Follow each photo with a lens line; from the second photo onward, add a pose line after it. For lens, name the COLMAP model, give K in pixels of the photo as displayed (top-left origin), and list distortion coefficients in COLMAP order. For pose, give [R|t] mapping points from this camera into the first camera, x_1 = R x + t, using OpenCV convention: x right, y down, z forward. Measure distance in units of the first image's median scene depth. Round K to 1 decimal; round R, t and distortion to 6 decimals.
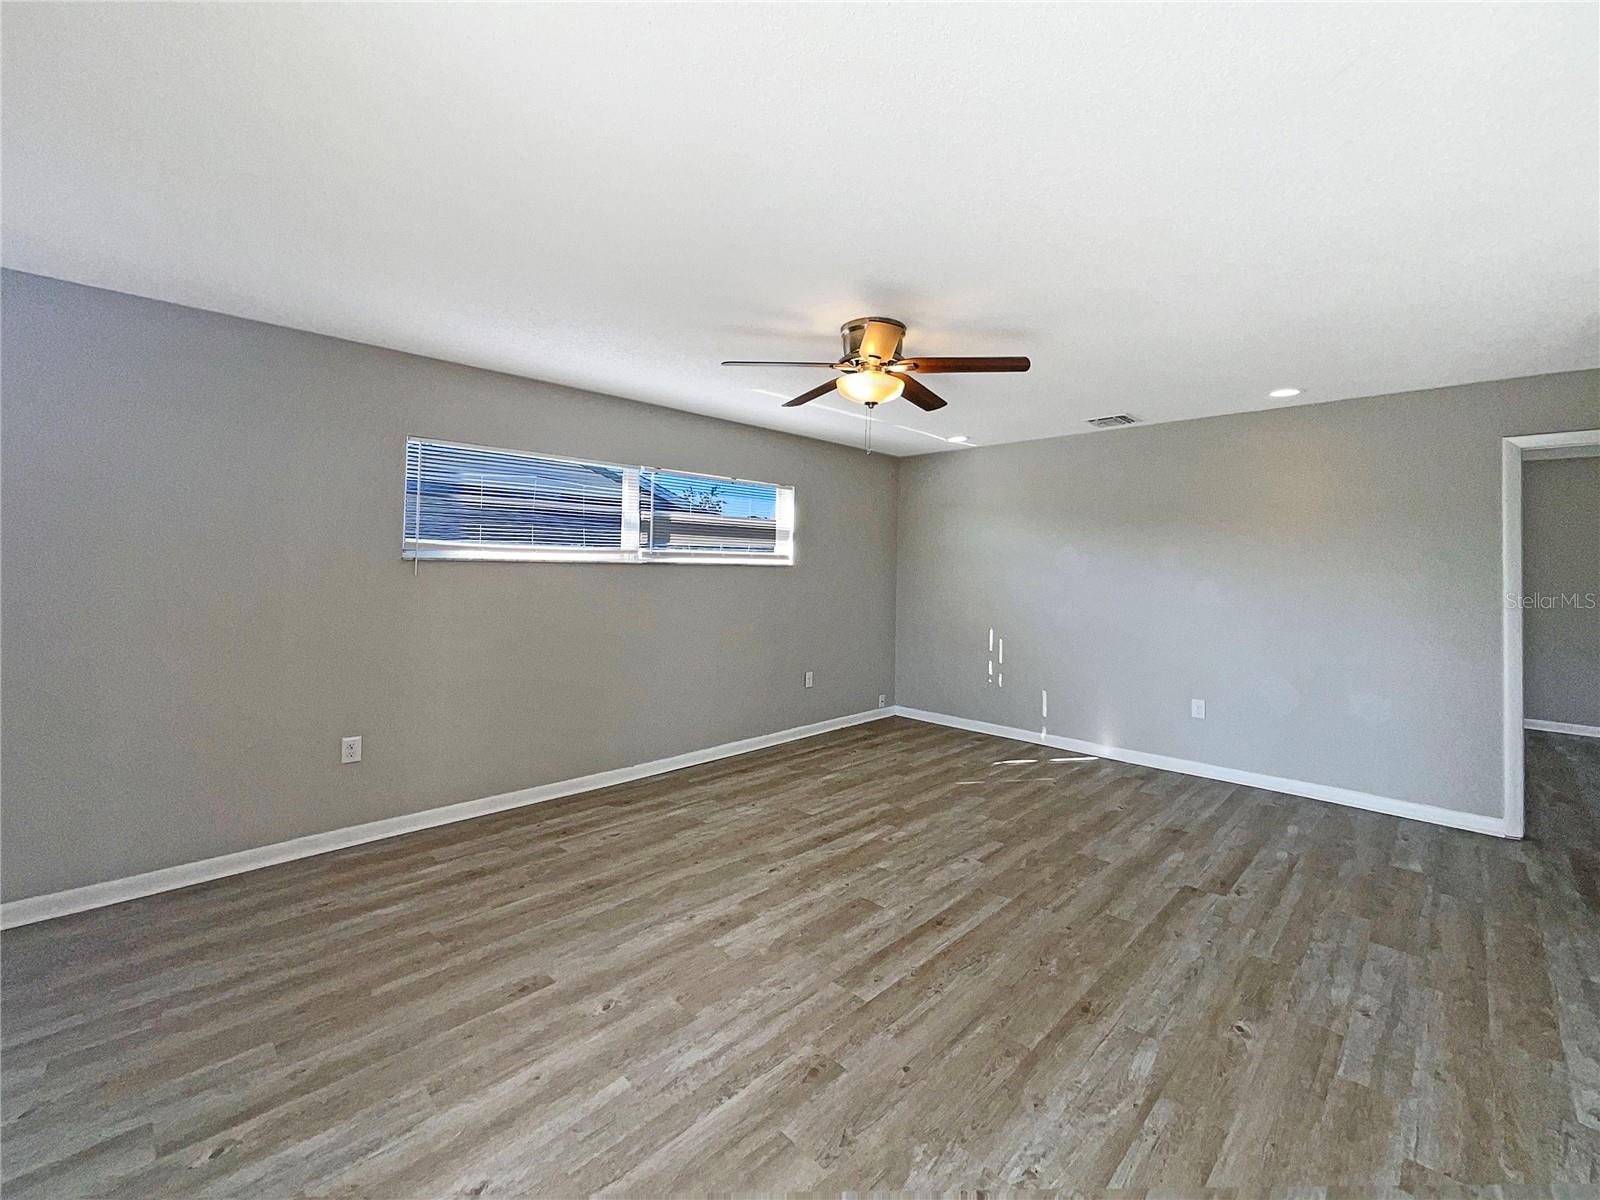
lens RADIAL K [[655.1, 0, 802.4], [0, 655.1, 595.0], [0, 0, 1]] dist [-0.000616, -0.000157]
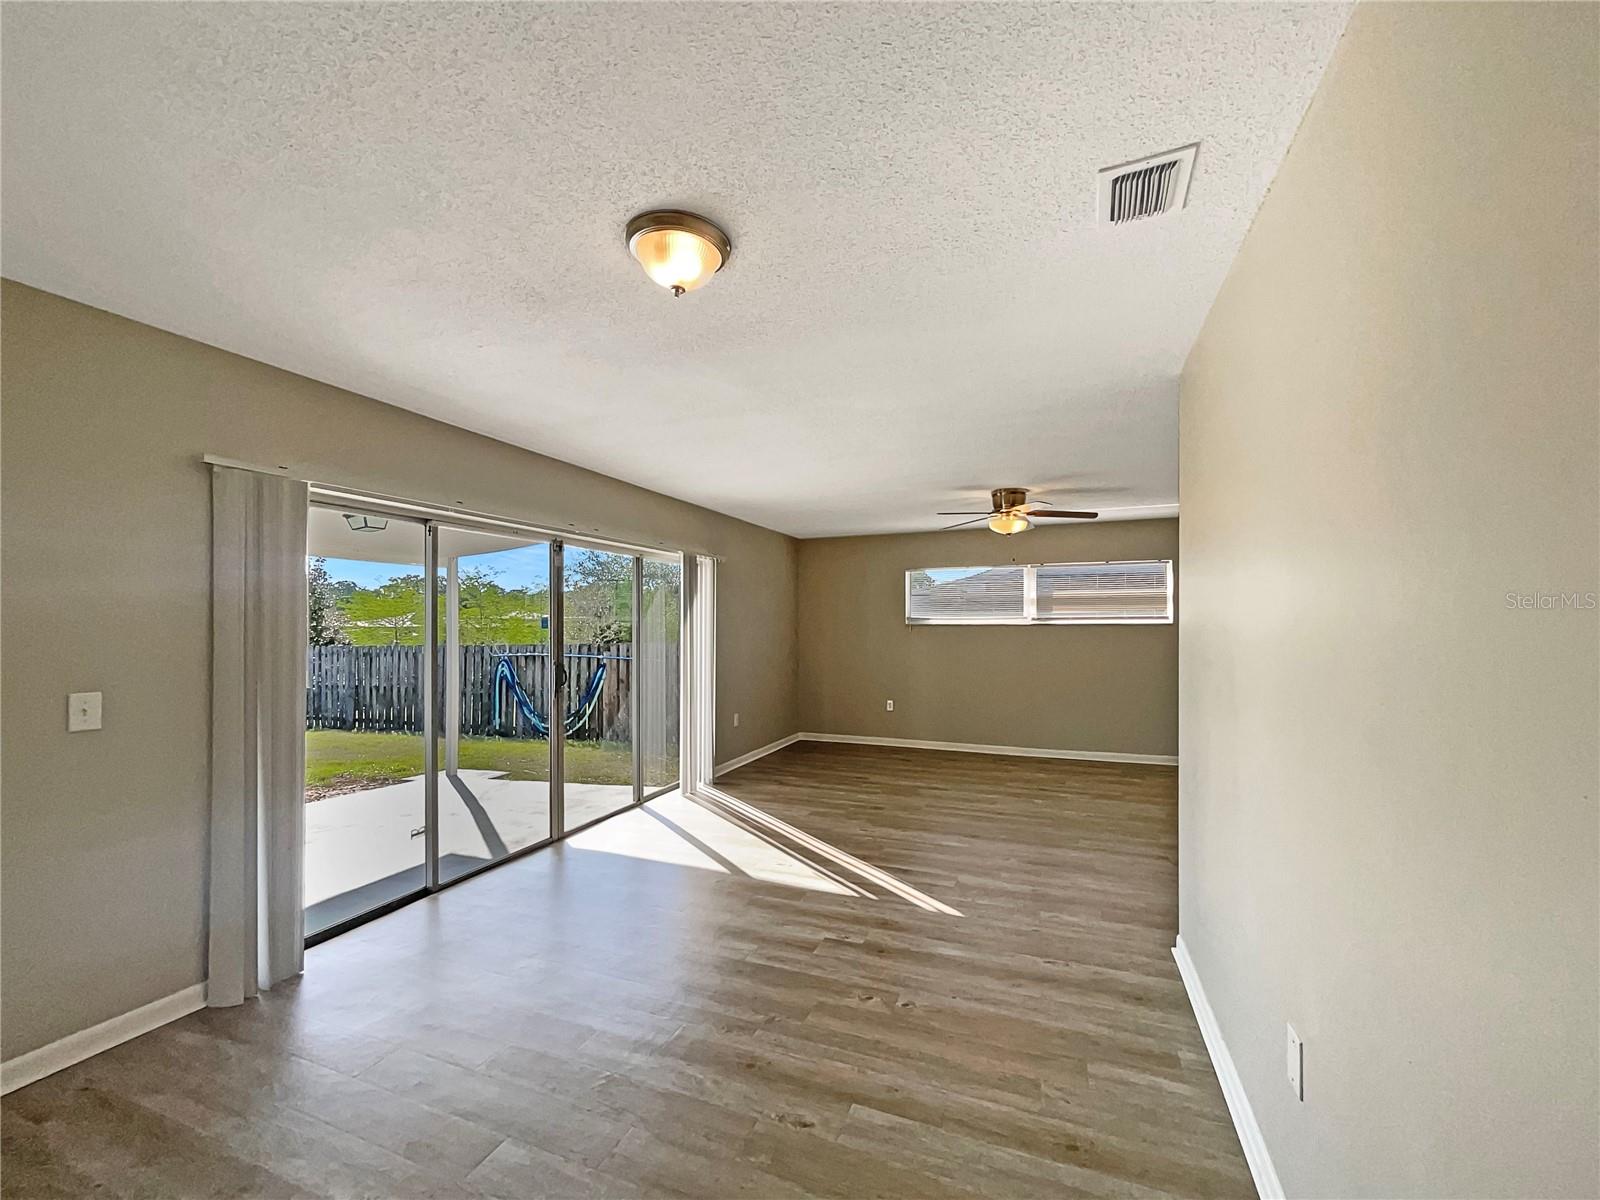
lens RADIAL K [[655.1, 0, 804.4], [0, 655.1, 611.9], [0, 0, 1]] dist [-0.000616, -0.000157]
pose [[0.382957, -0.031310, -0.923235, 1.696530], [-0.031357, 0.998409, -0.046866, 0.025117], [0.923234, 0.046897, 0.381366, -0.262330]]
